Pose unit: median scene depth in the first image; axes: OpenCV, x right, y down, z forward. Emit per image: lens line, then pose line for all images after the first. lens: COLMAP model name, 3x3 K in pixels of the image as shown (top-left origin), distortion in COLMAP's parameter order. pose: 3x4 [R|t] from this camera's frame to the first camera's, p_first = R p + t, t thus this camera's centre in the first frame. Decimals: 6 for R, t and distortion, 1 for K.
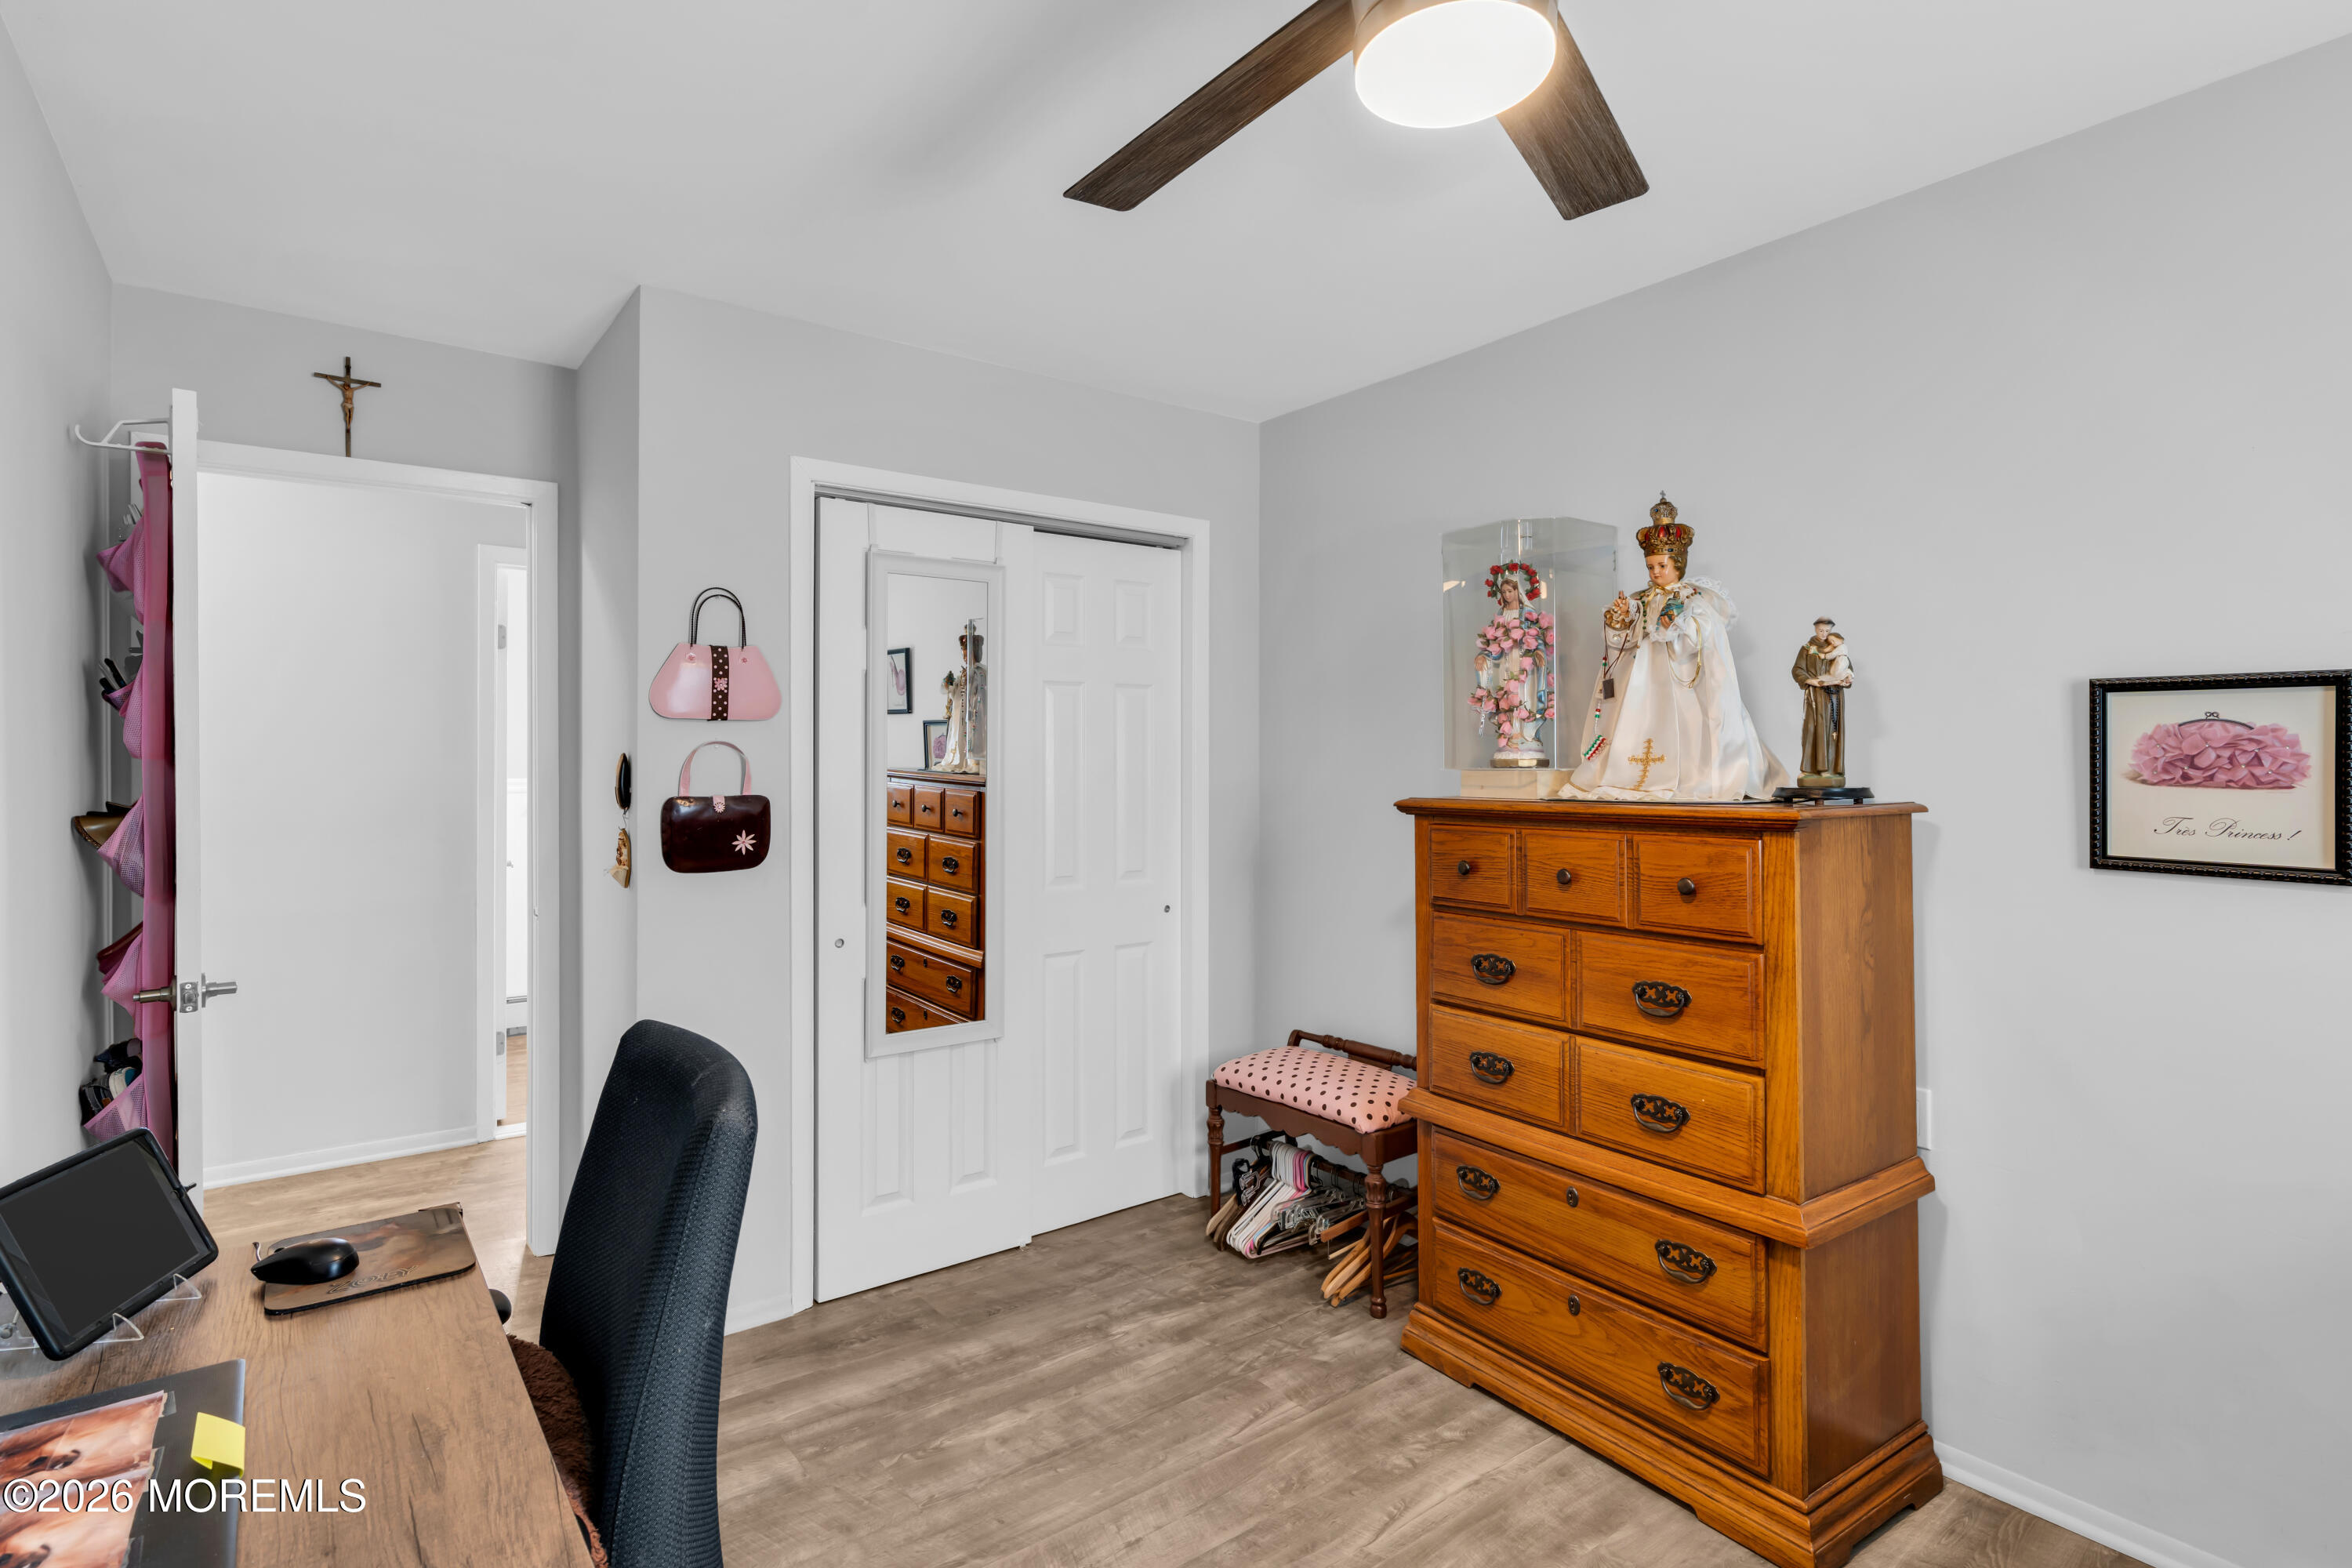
lens RADIAL K [[1162.0, 0, 1168.8], [0, 1162.0, 775.1], [0, 0, 1]] dist [-0.006434, 0.000829]
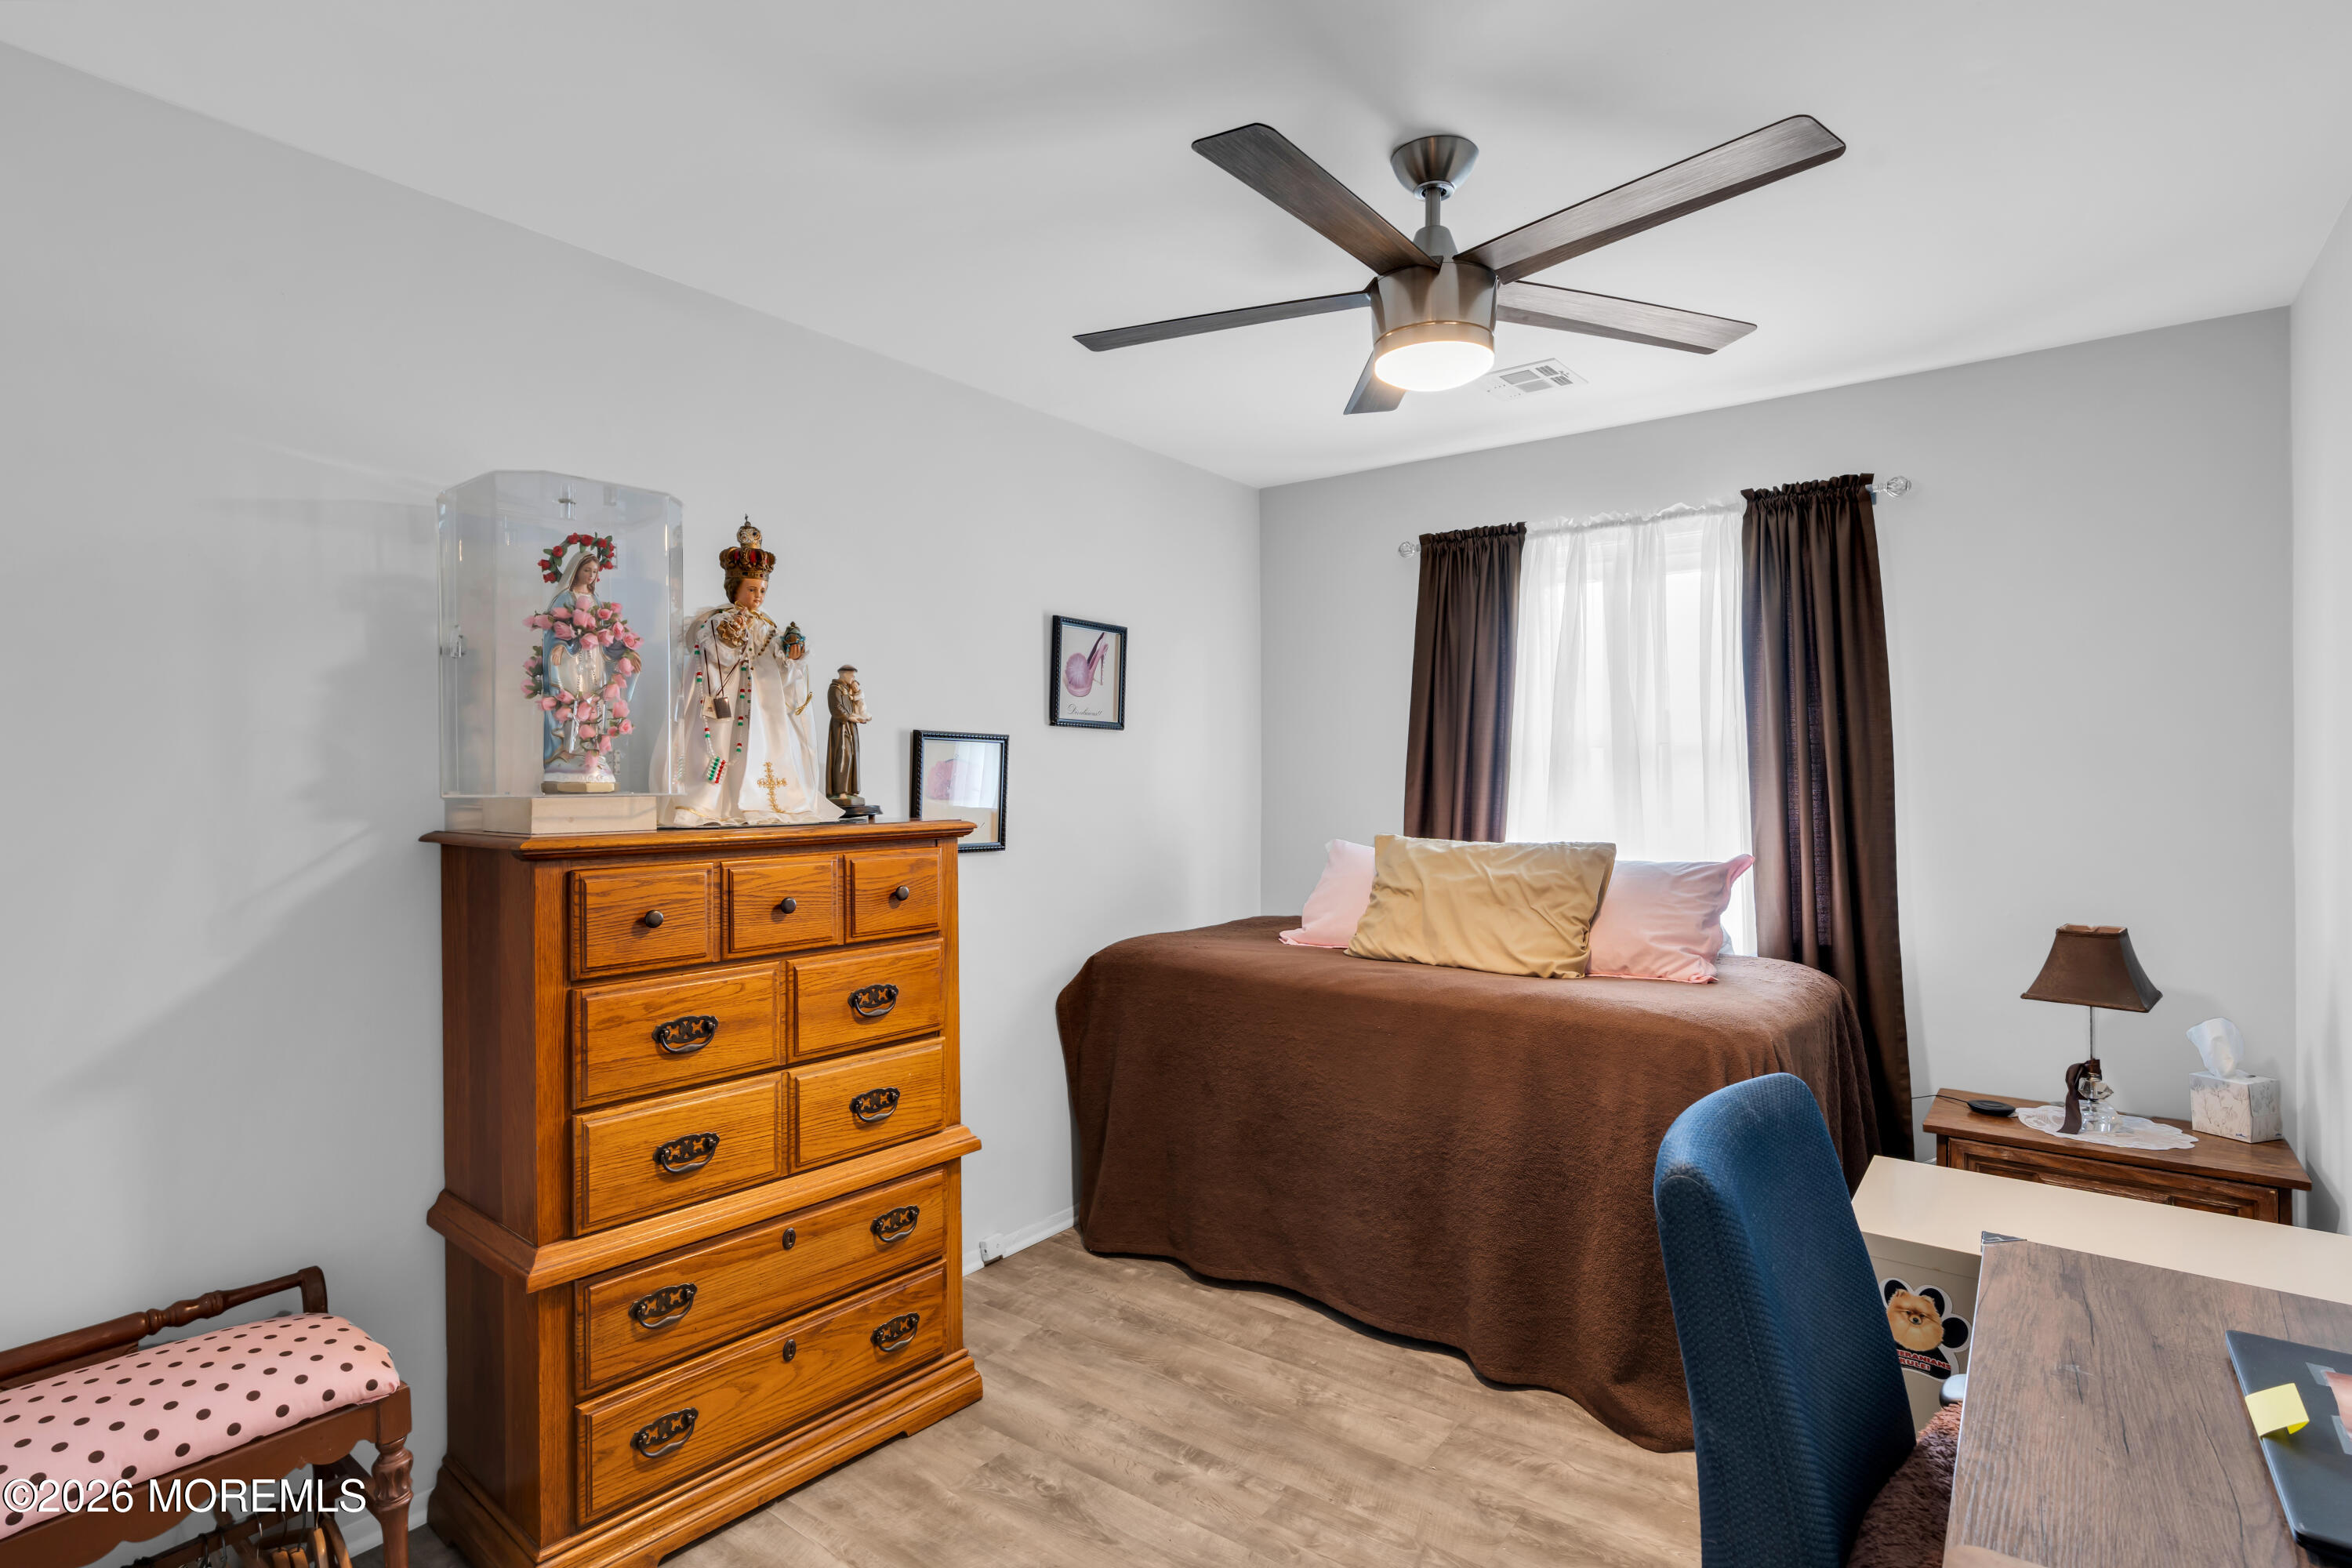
lens RADIAL K [[1162.0, 0, 1168.8], [0, 1162.0, 775.1], [0, 0, 1]] dist [-0.006434, 0.000829]
pose [[-0.272240, 0.001273, 0.962229, -0.664983], [0.010276, 0.999946, 0.001585, -0.018354], [-0.962175, 0.010320, -0.272238, 0.958807]]
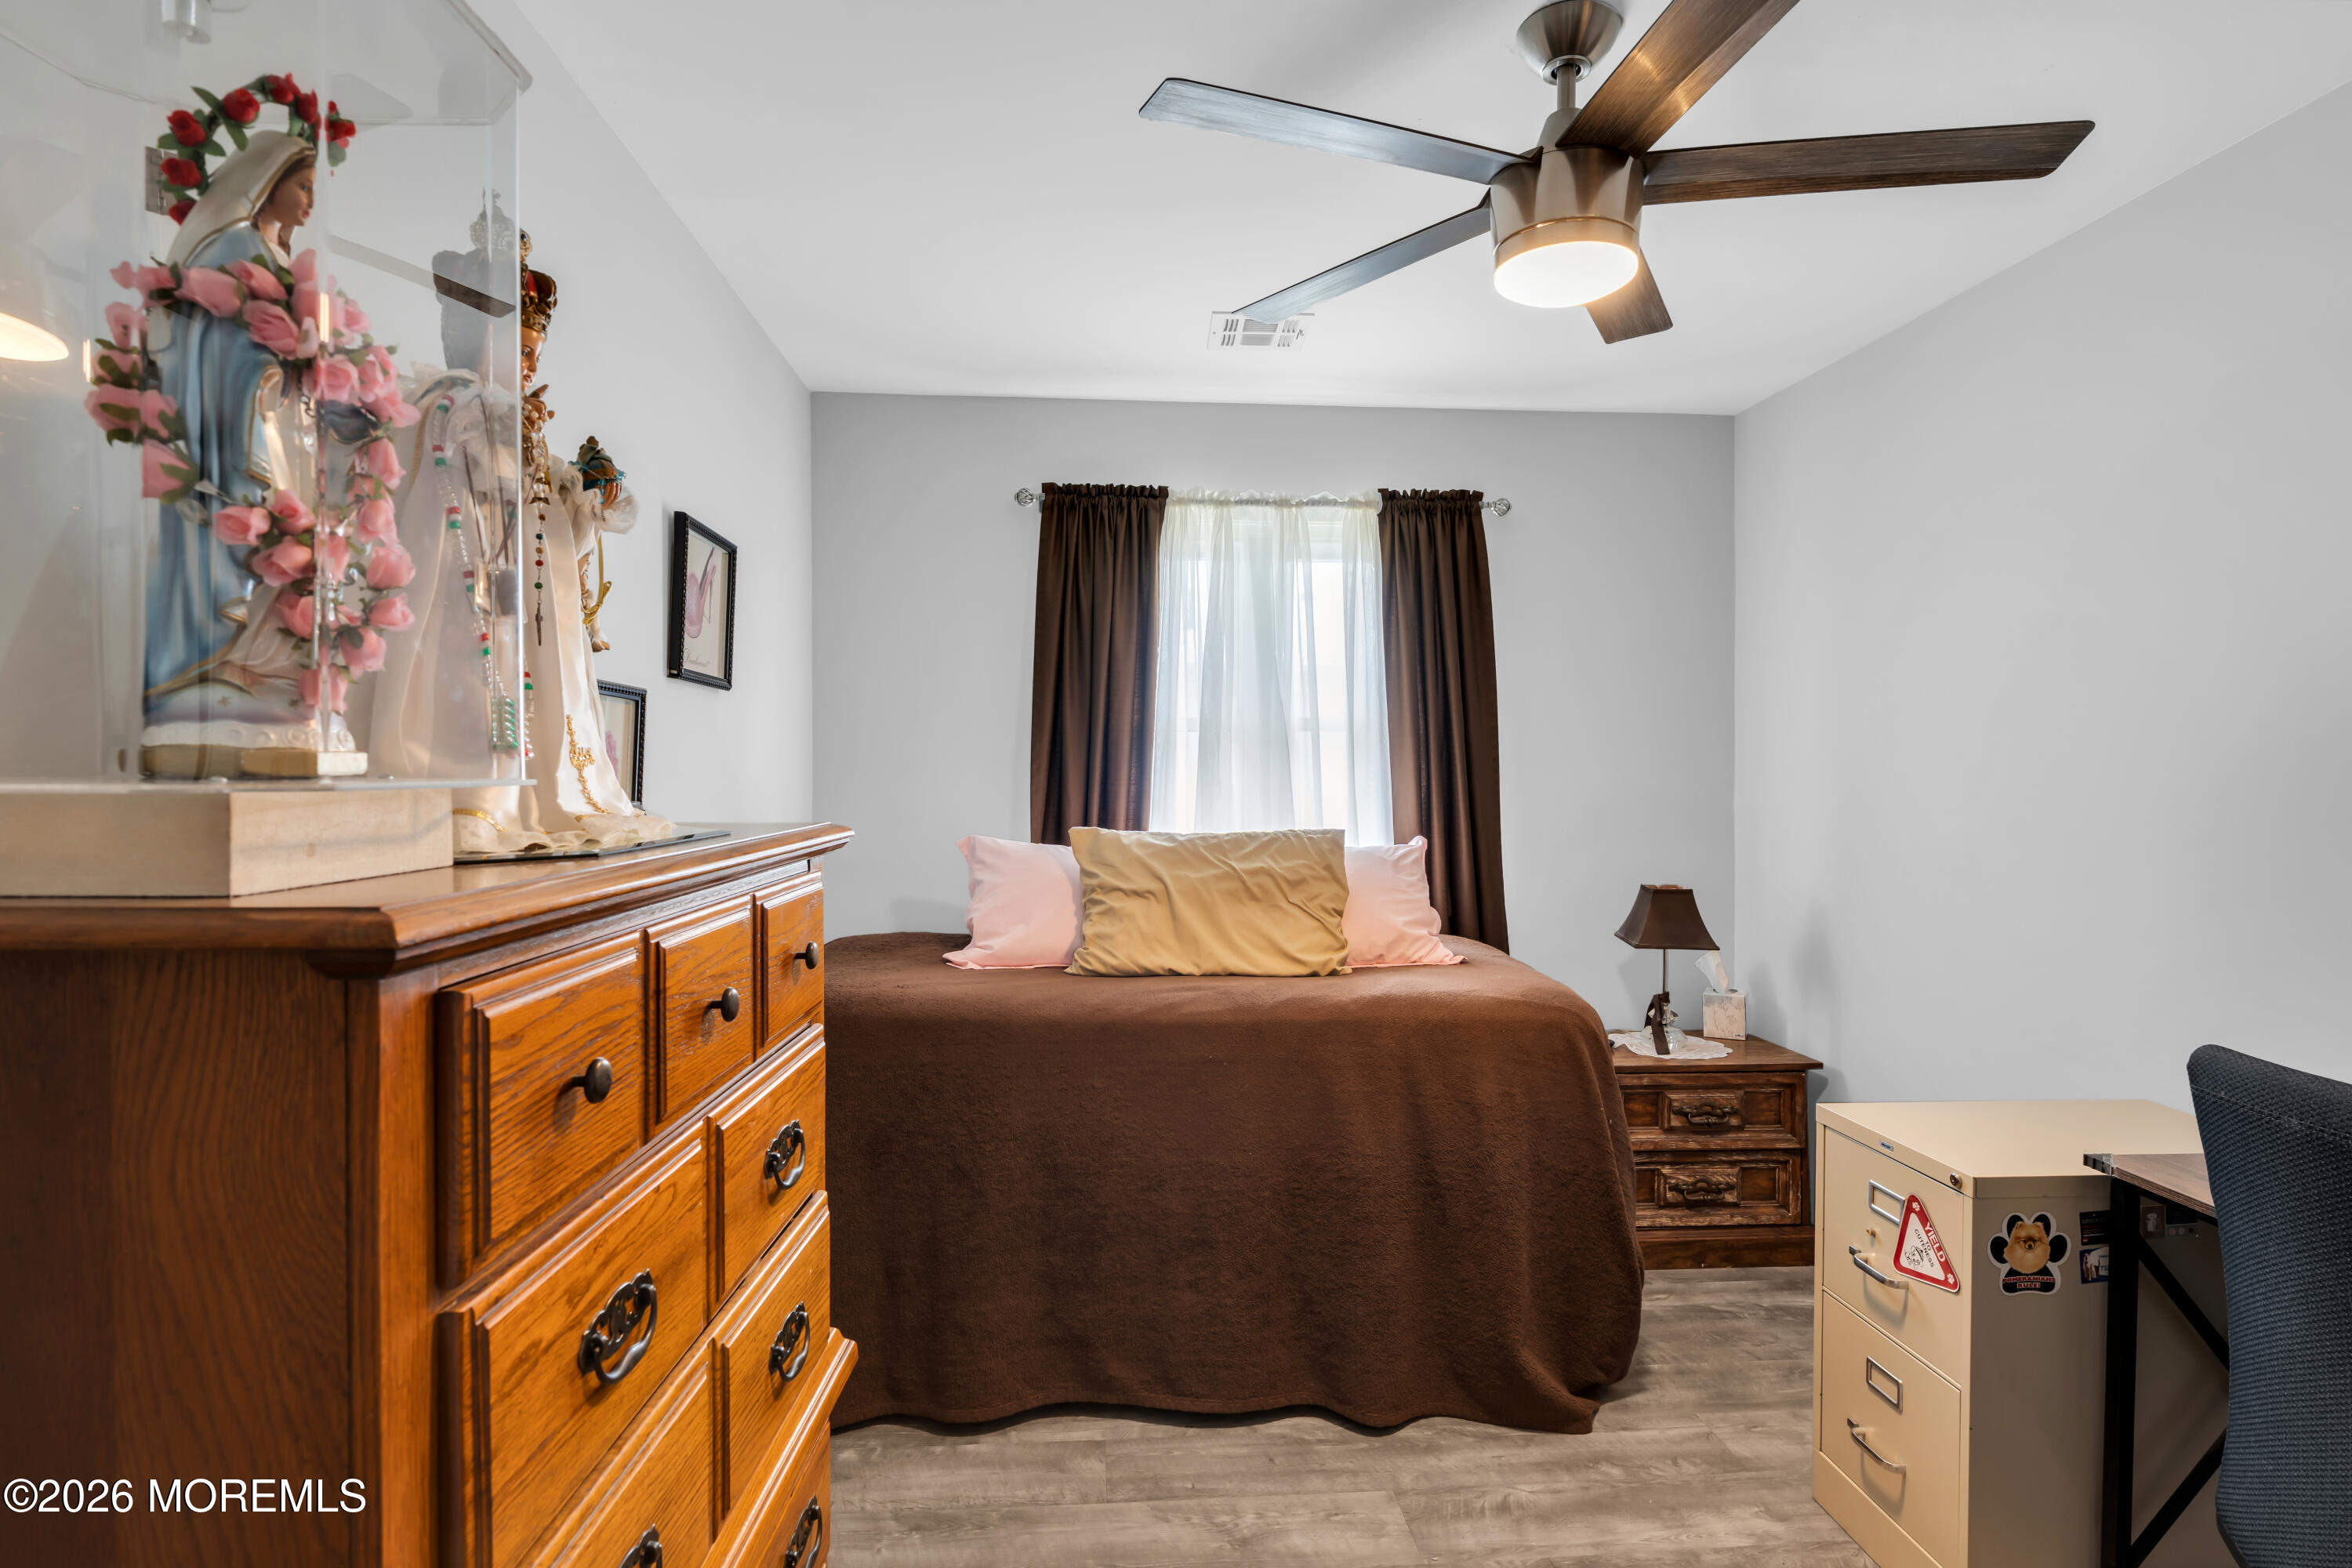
lens RADIAL K [[1162.0, 0, 1168.8], [0, 1162.0, 775.1], [0, 0, 1]] dist [-0.006434, 0.000829]
pose [[-0.837167, -0.009068, 0.546872, -0.060242], [-0.000590, 0.999877, 0.015676, -0.013850], [-0.546946, 0.012801, -0.837070, 1.302804]]
